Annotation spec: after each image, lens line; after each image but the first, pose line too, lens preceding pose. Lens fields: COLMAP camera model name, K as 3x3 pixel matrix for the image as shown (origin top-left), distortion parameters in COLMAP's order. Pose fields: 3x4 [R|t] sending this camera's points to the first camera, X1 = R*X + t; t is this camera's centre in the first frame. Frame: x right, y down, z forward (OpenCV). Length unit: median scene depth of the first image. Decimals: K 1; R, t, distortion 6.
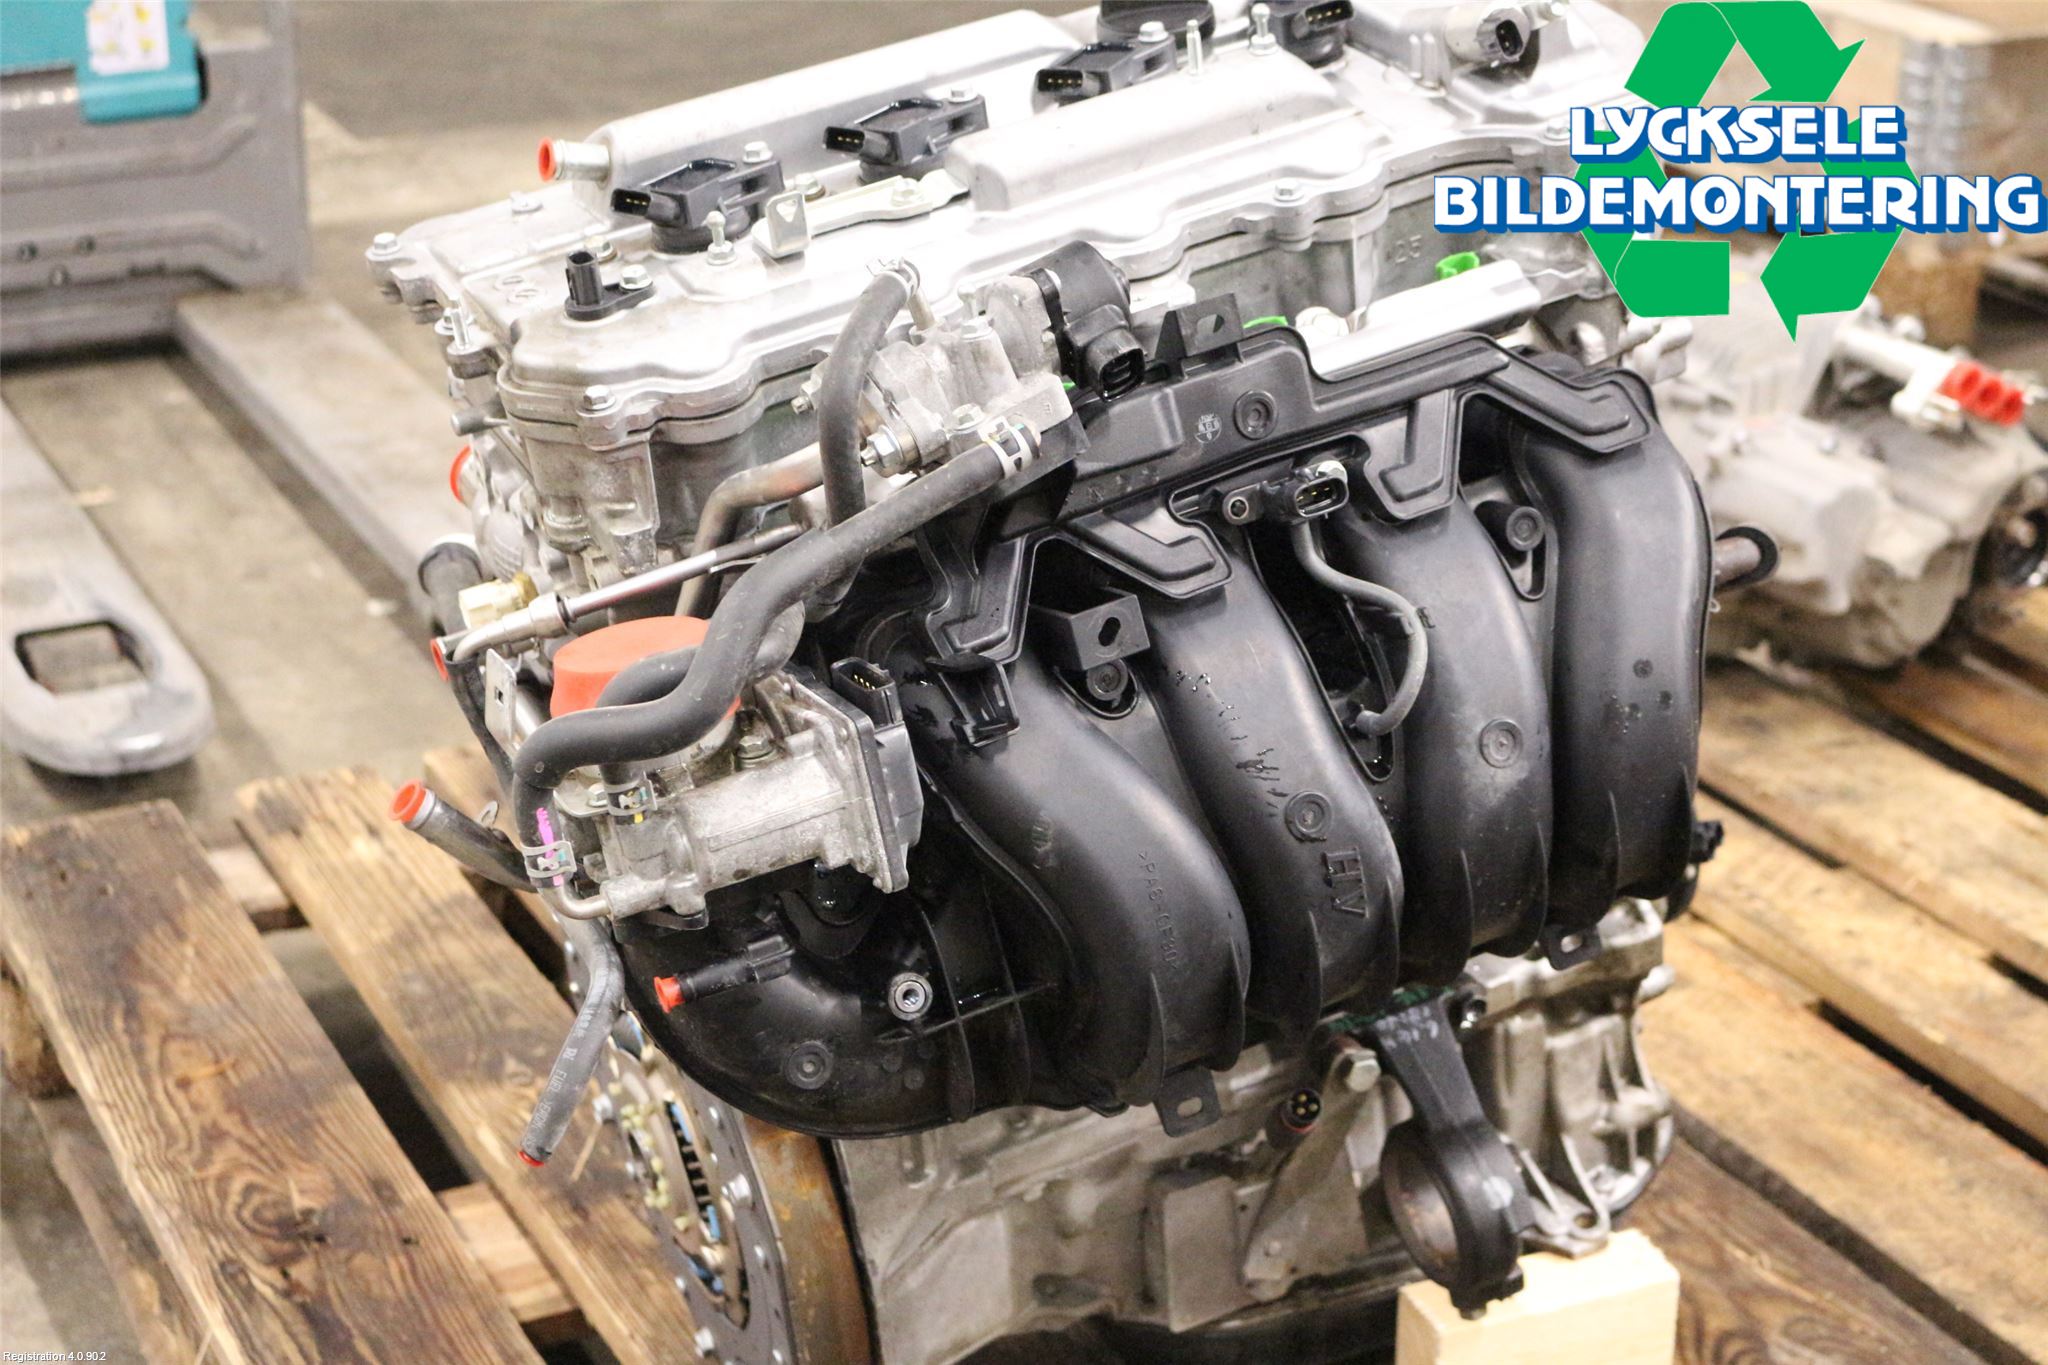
lens RADIAL K [[3480.9, 0, 1024.0], [0, 3480.9, 682.5], [0, 0, 1]] dist [-0.039070, 0.004217]
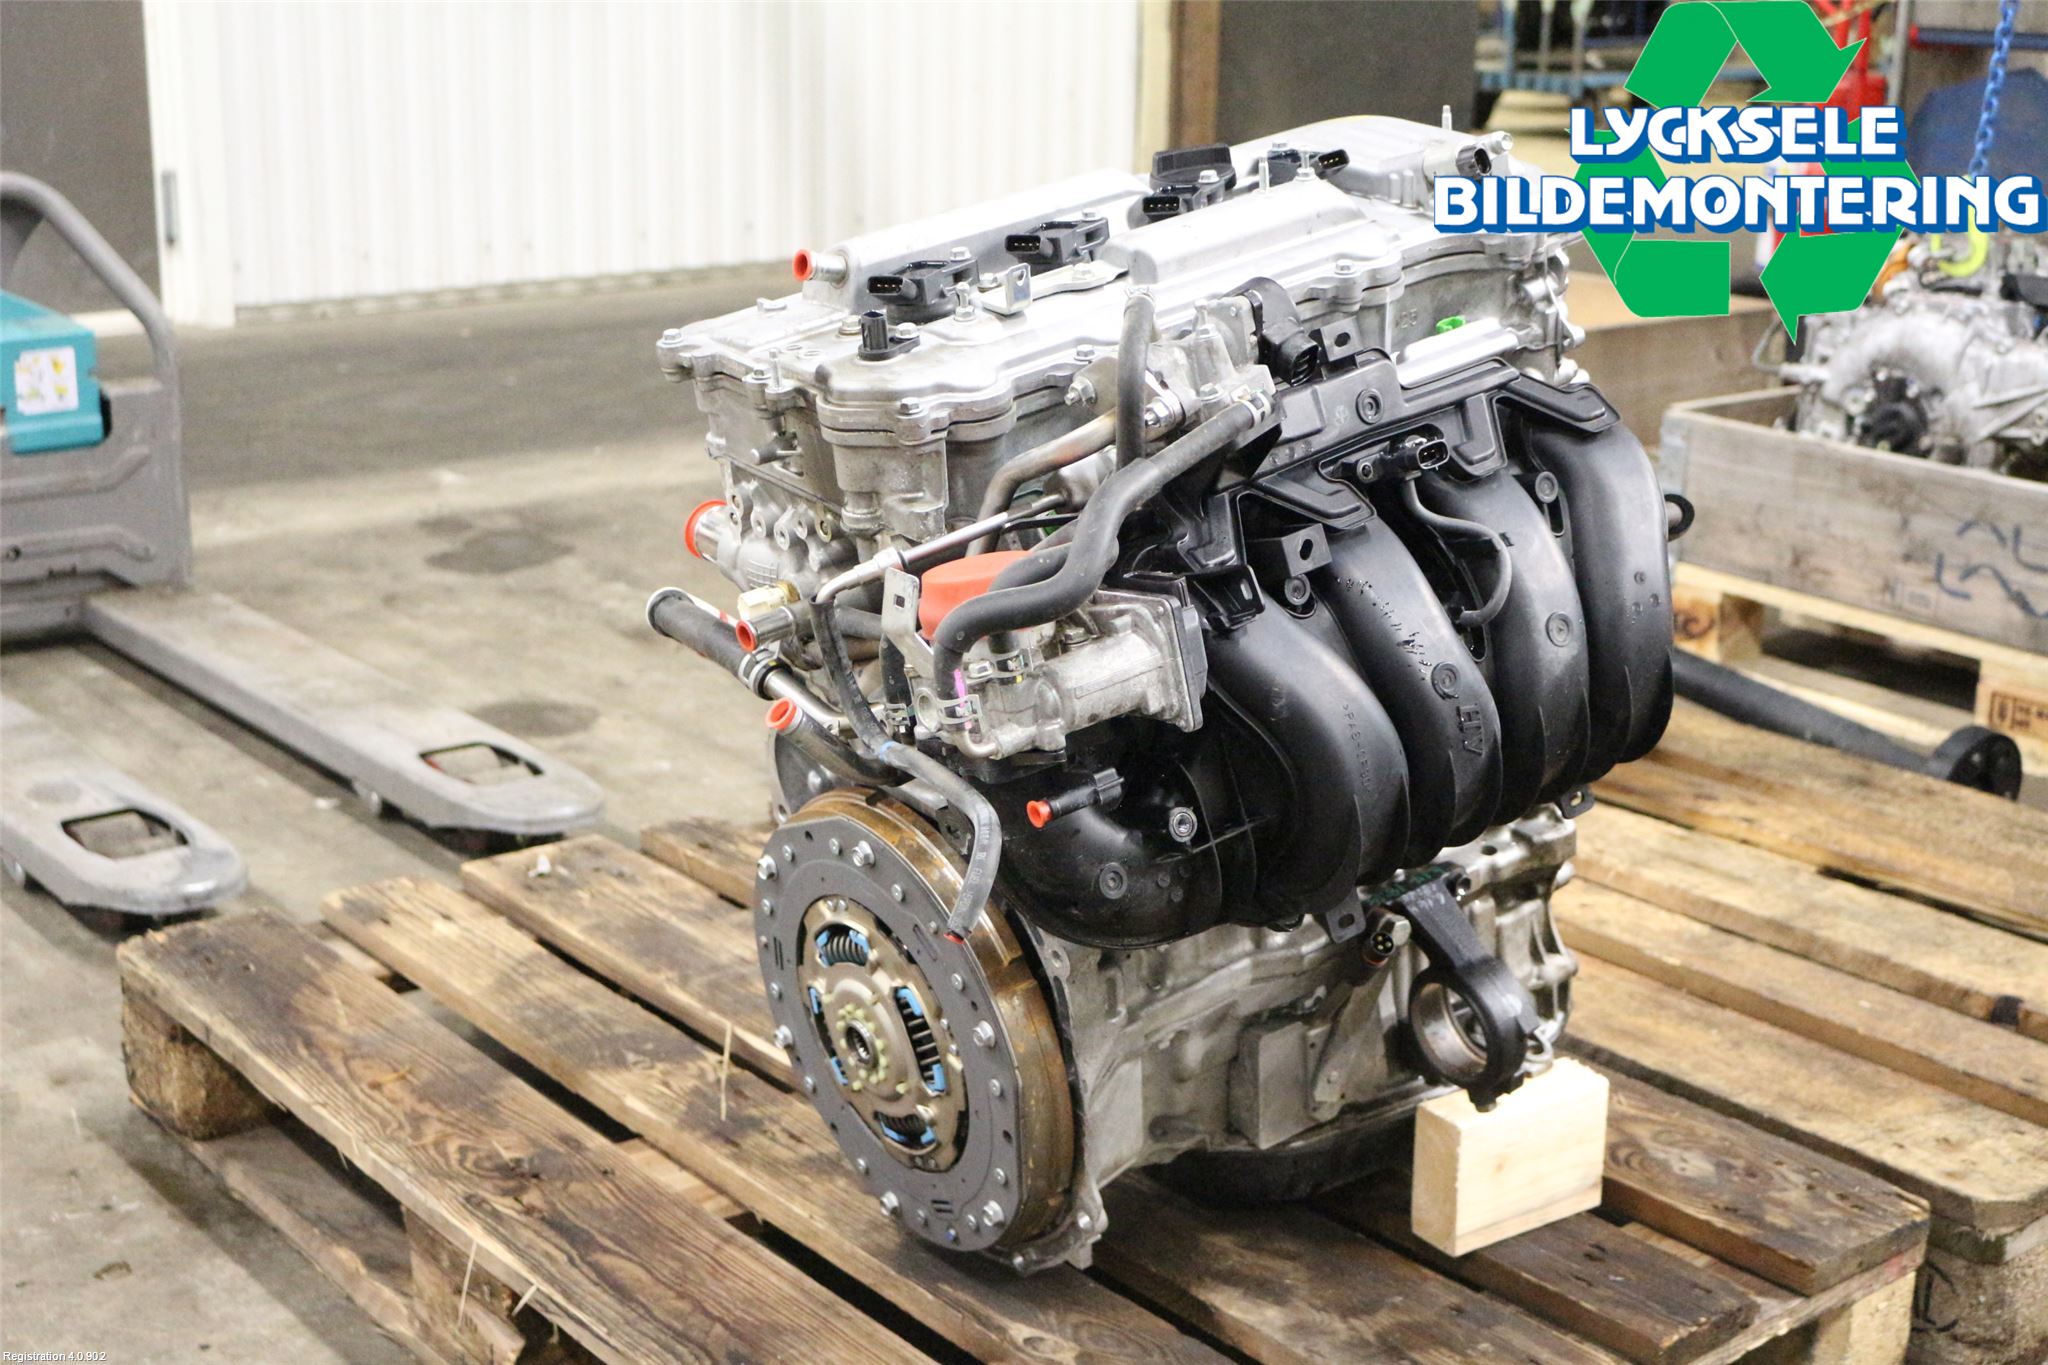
lens RADIAL K [[2818.0, 0, 1024.0], [0, 2818.0, 682.5], [0, 0, 1]] dist [-0.075176, -0.022391]
pose [[0.980708, -0.051603, 0.188546, -0.259098], [0.073534, 0.991070, -0.111234, 0.133315], [-0.181122, 0.122952, 0.975745, -0.056647]]
